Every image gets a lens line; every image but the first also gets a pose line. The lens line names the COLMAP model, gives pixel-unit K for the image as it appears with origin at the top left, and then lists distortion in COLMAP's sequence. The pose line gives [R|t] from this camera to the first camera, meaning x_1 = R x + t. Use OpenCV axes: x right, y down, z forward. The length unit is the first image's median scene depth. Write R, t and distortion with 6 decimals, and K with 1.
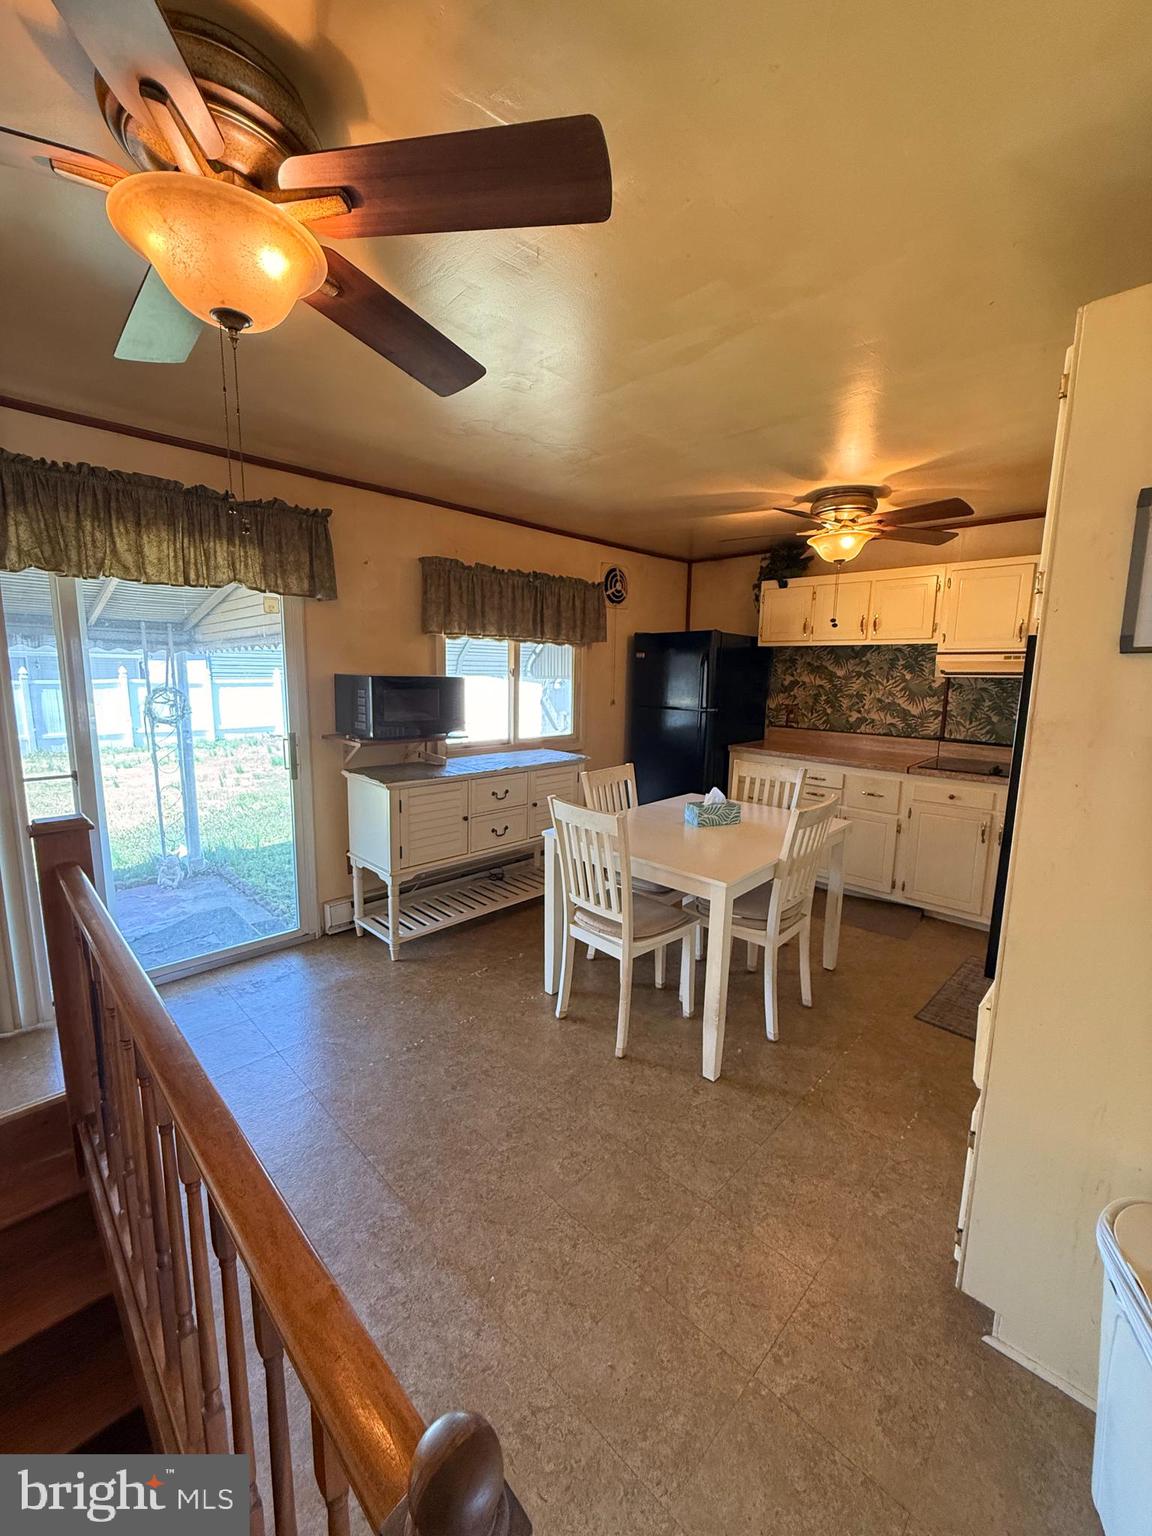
lens RADIAL K [[614.4, 0, 576.3], [0, 614.4, 764.6], [0, 0, 1]] dist [-0.002048, 0.000052]
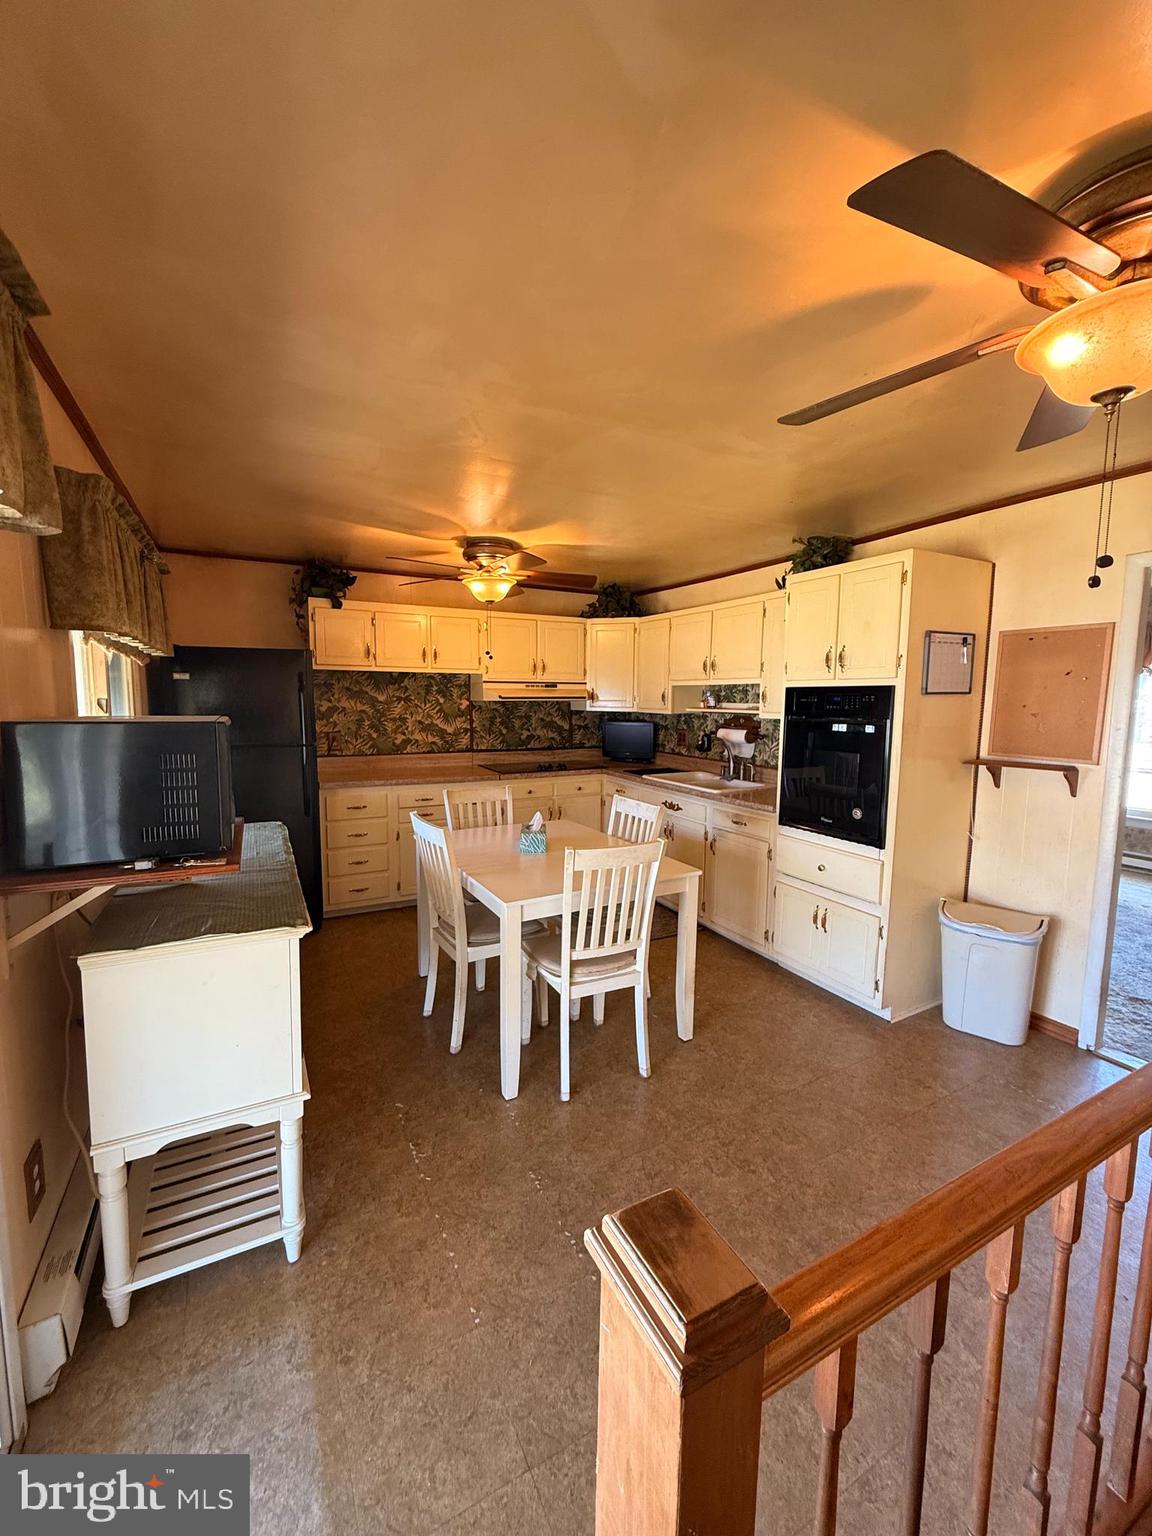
lens RADIAL K [[614.4, 0, 574.2], [0, 614.4, 763.9], [0, 0, 1]] dist [-0.002048, 0.000052]
pose [[0.295014, -0.116115, 0.948411, -0.495457], [0.143084, 0.986765, 0.076303, -0.077127], [-0.944719, 0.113192, 0.307724, 0.415810]]
